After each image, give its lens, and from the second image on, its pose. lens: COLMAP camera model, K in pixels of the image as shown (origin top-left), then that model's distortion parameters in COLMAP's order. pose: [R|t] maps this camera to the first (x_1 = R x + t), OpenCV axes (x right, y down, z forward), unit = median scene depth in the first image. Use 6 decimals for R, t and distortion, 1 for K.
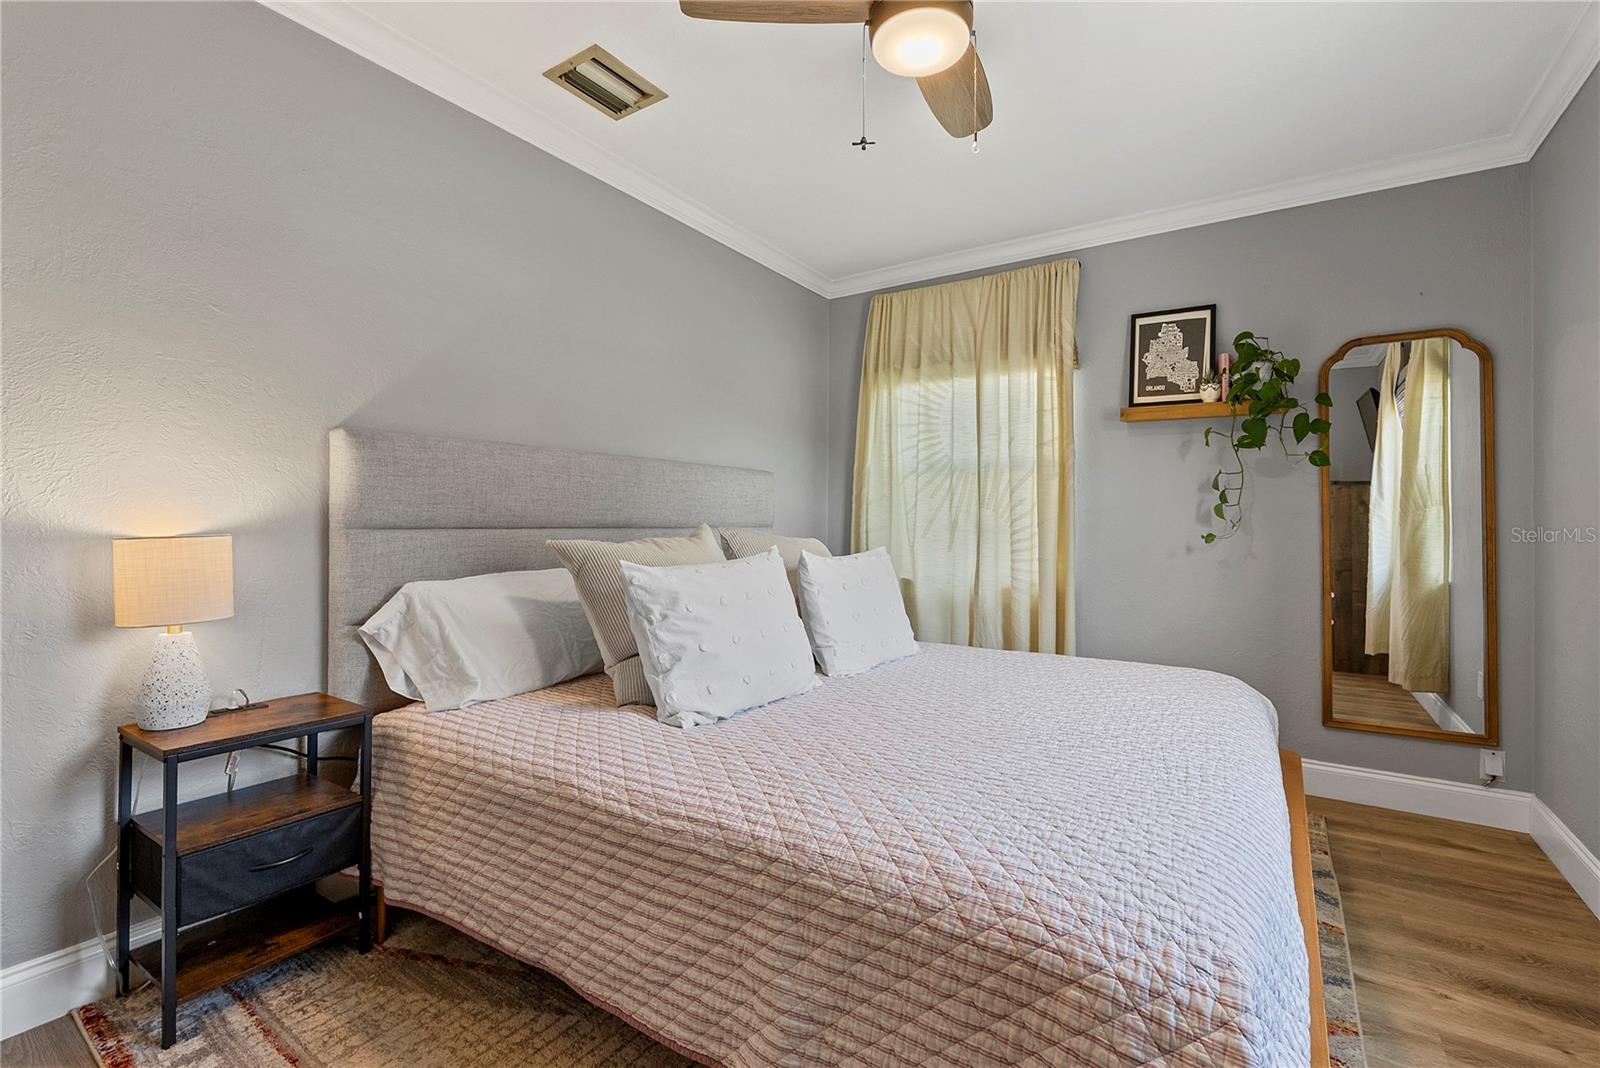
lens RADIAL K [[714.1, 0, 778.8], [0, 714.1, 509.0], [0, 0, 1]] dist [-0.000573, -0.002410]
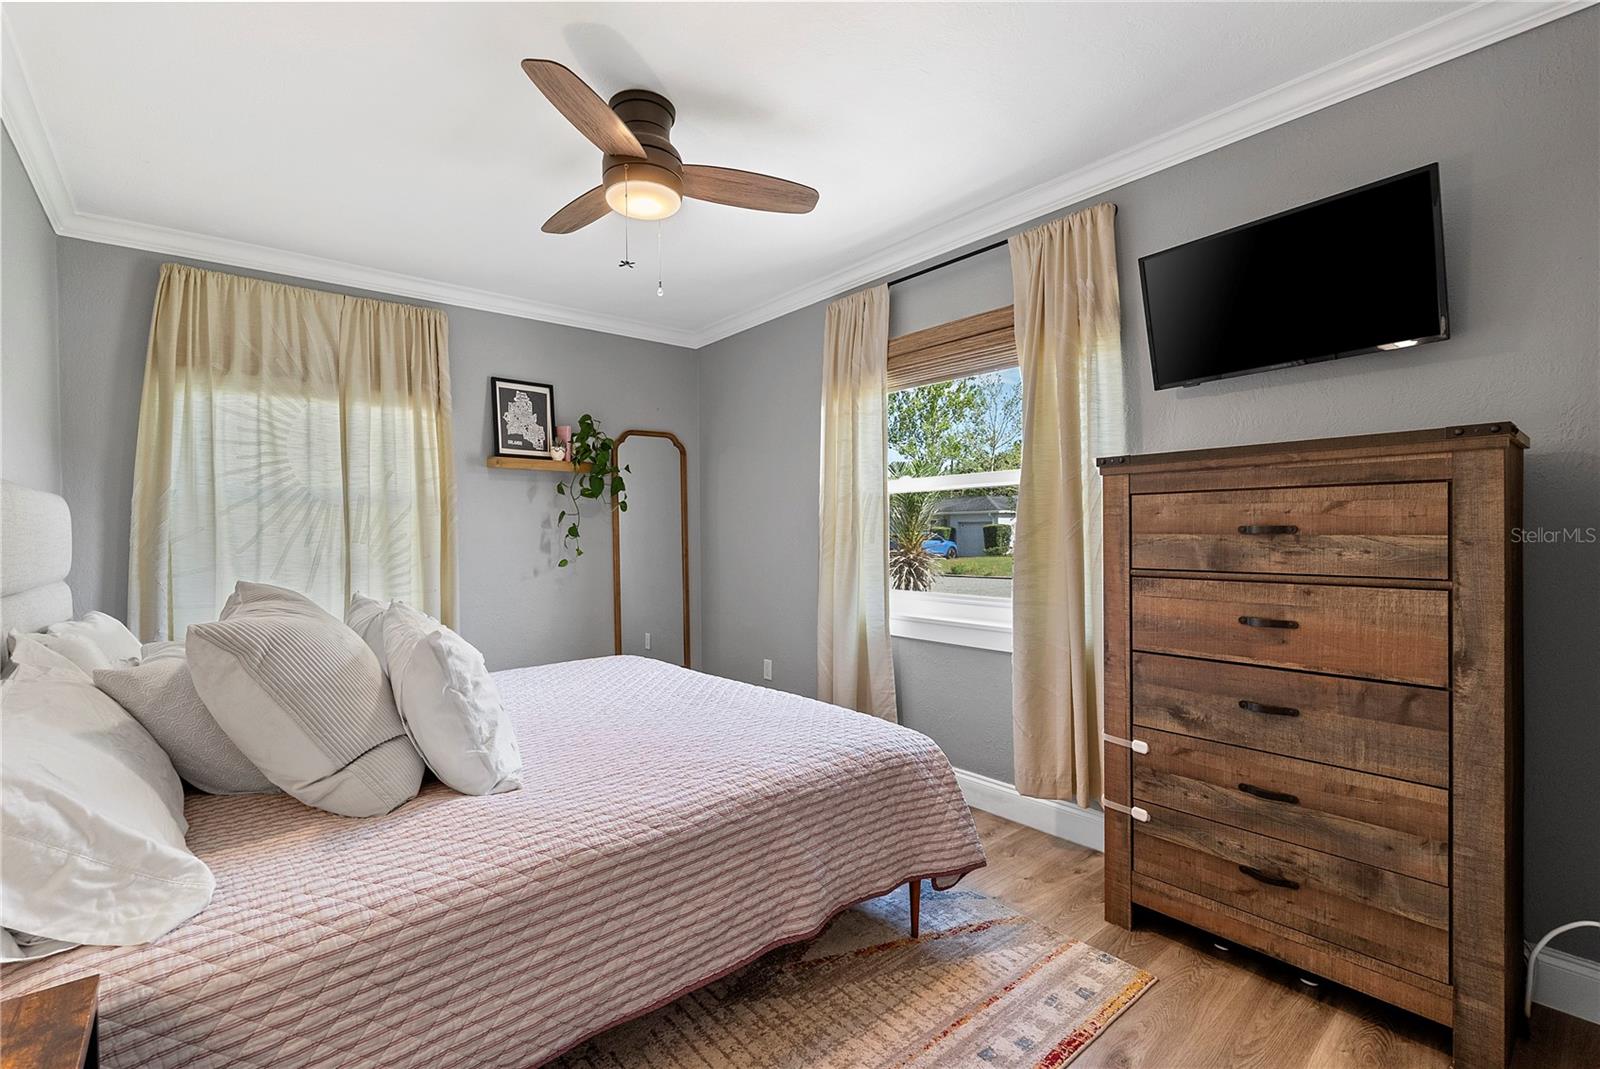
lens RADIAL K [[714.1, 0, 798.1], [0, 714.1, 533.7], [0, 0, 1]] dist [-0.000573, -0.002410]
pose [[0.267968, -0.014782, 0.963314, -0.535225], [-0.001924, 0.999872, 0.015878, -0.033698], [-0.963426, -0.006108, 0.267906, 0.202599]]
